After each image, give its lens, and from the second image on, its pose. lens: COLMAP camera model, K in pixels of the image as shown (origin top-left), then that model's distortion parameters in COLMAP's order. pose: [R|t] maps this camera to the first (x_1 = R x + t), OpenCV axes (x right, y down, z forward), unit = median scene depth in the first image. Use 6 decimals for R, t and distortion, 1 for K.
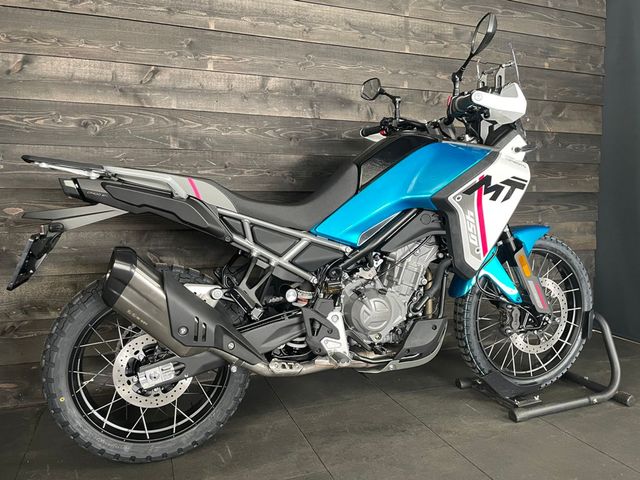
lens RADIAL K [[514.9, 0, 320.0], [0, 514.9, 240.0], [0, 0, 1]] dist [0.009034, -0.003945]
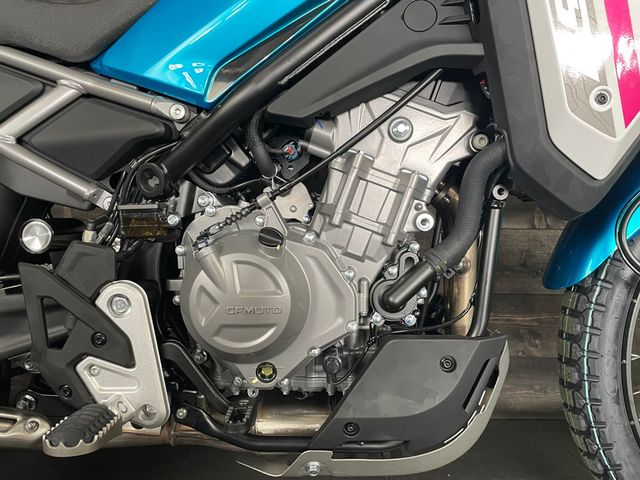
lens RADIAL K [[514.9, 0, 320.0], [0, 514.9, 240.0], [0, 0, 1]] dist [0.009034, -0.003945]
pose [[0.940956, 0.030540, -0.337149, 0.251571], [-0.045000, 0.998368, -0.035156, 0.107597], [0.335525, 0.048252, 0.940795, 0.670091]]
